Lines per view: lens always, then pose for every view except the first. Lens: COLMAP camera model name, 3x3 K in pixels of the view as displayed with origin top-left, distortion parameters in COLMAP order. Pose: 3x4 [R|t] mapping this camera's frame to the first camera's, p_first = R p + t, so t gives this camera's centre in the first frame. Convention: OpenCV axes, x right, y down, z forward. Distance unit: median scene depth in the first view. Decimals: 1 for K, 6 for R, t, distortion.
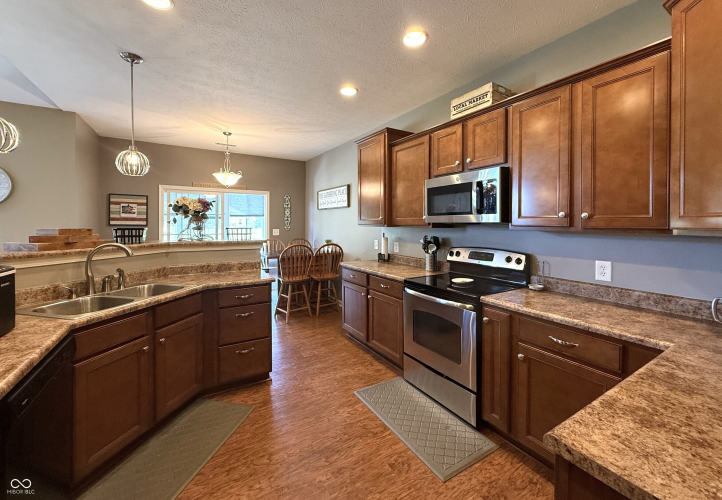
lens RADIAL K [[290.2, 0, 357.3], [0, 290.2, 225.8], [0, 0, 1]] dist [-0.001026, -0.000095]
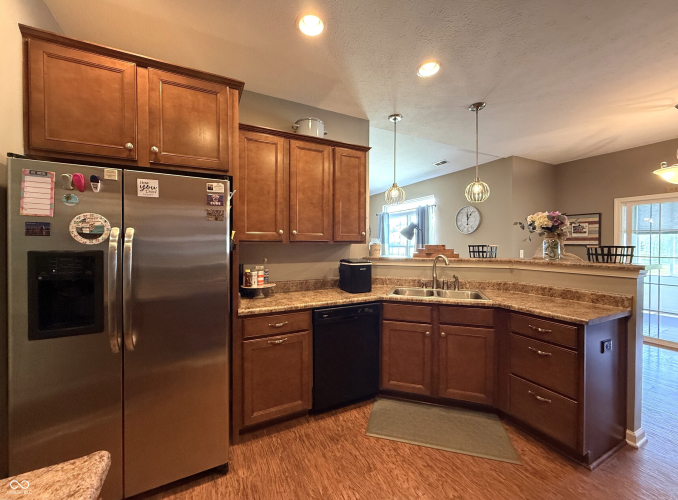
lens RADIAL K [[272.8, 0, 340.5], [0, 272.8, 245.7], [0, 0, 1]] dist [-0.002562, 0.000024]
pose [[-0.062701, 0.000219, -0.998032, 0.407526], [-0.009141, 0.999958, 0.000793, 0.015133], [0.997990, 0.009173, -0.062697, 0.496505]]
